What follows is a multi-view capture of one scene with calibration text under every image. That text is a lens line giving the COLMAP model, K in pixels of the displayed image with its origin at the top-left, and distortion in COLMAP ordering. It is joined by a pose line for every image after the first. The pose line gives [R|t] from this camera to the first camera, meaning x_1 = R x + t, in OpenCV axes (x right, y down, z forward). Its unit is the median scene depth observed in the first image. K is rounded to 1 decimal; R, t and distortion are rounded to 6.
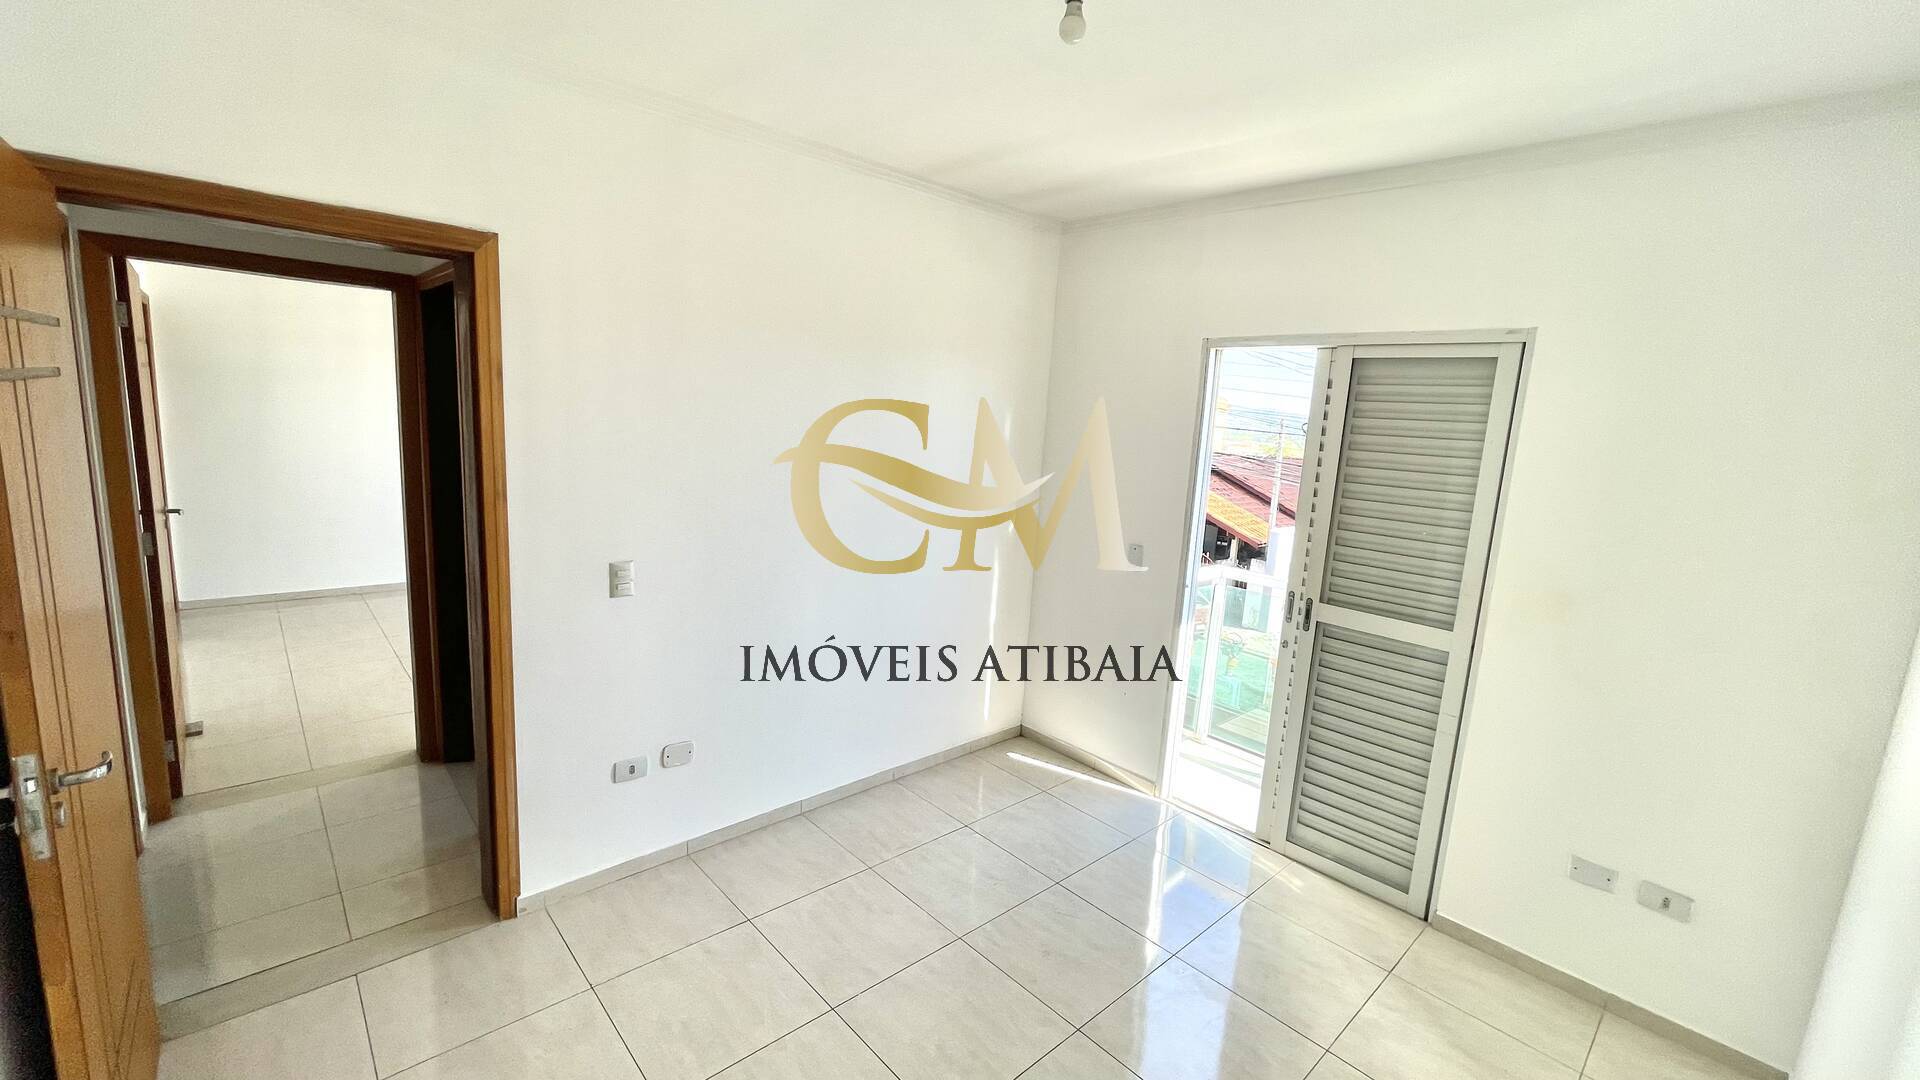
lens RADIAL K [[774.0, 0, 966.3], [0, 774.0, 537.8], [0, 0, 1]] dist [-0.000687, 0.000941]
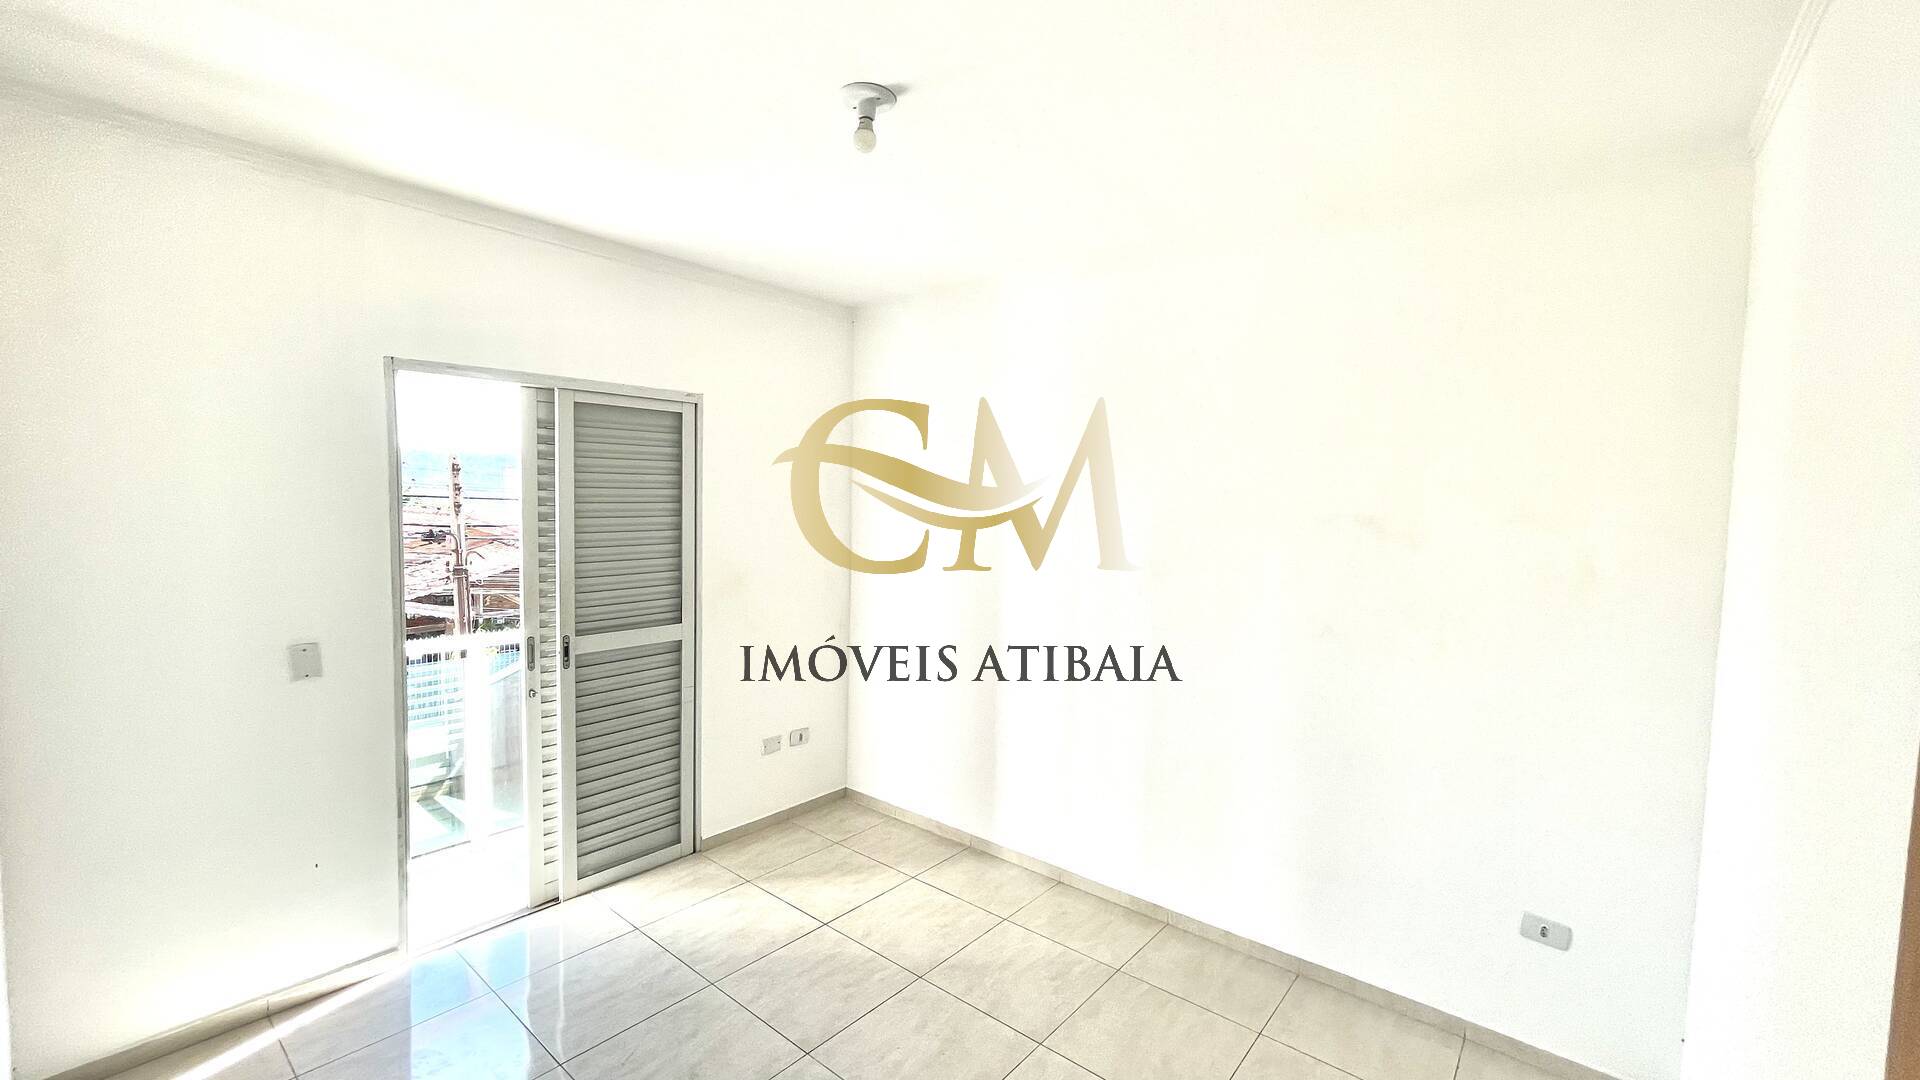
lens RADIAL K [[774.0, 0, 973.7], [0, 774.0, 532.4], [0, 0, 1]] dist [-0.000687, 0.000941]
pose [[-0.139204, -0.113061, 0.983788, -0.638127], [0.128893, 0.982941, 0.131202, -0.123581], [-0.981840, 0.145067, -0.122256, 0.613829]]
